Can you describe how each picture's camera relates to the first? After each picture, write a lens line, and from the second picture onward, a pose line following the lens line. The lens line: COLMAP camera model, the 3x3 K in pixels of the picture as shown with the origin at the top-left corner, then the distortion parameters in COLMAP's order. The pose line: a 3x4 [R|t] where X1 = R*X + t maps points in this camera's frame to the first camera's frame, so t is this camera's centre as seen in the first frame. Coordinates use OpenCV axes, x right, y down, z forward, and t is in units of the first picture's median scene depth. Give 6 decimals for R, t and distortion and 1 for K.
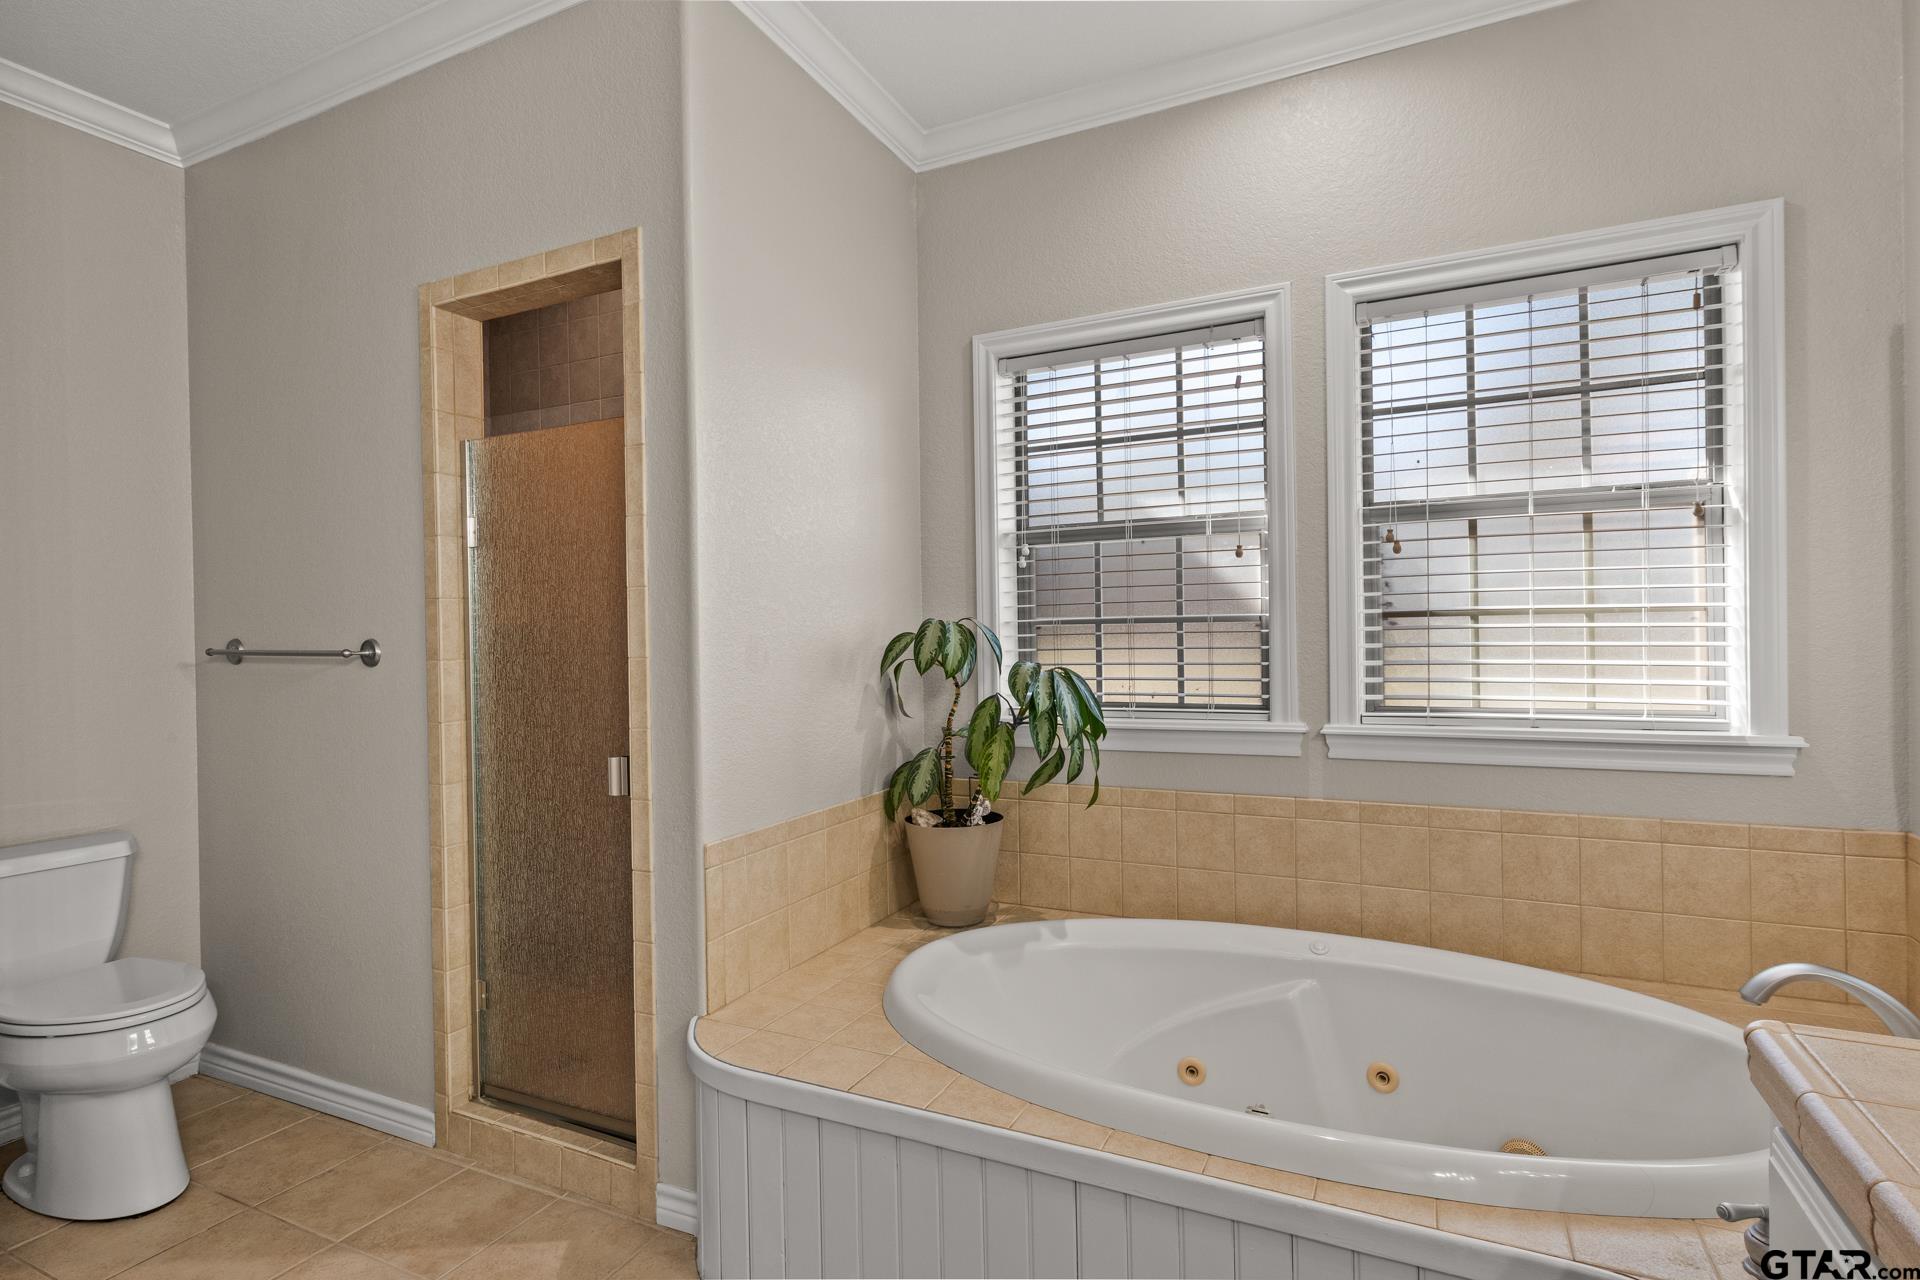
lens RADIAL K [[961.1, 0, 965.9], [0, 961.1, 632.5], [0, 0, 1]] dist [0.003270, 0.002474]
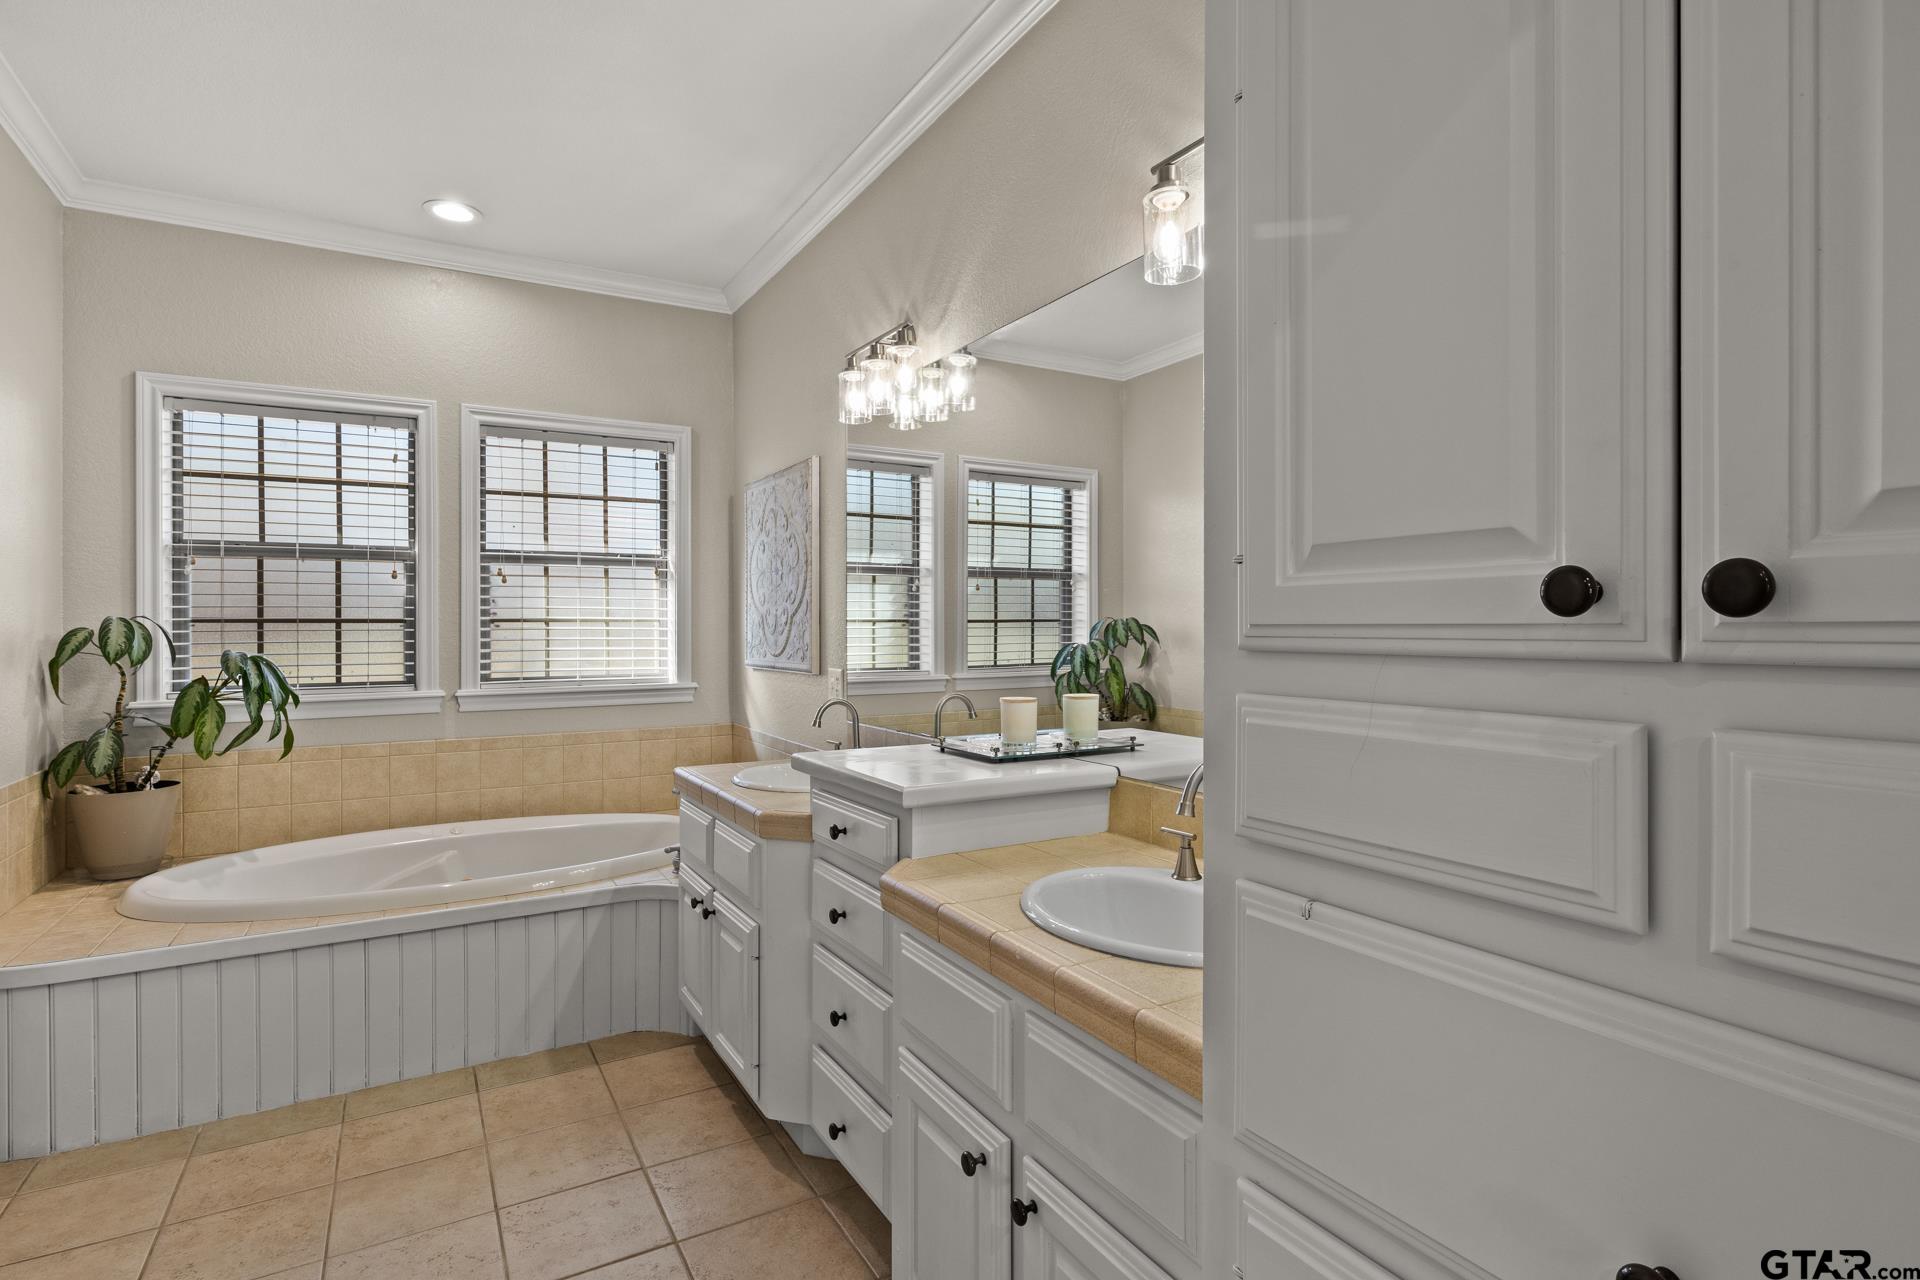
lens RADIAL K [[961.1, 0, 965.9], [0, 961.1, 632.5], [0, 0, 1]] dist [0.003270, 0.002474]
pose [[0.551109, 0.008351, 0.834392, -0.464244], [-0.007764, 0.999958, -0.004879, 0.003102], [-0.834397, -0.003789, 0.551150, -0.534989]]
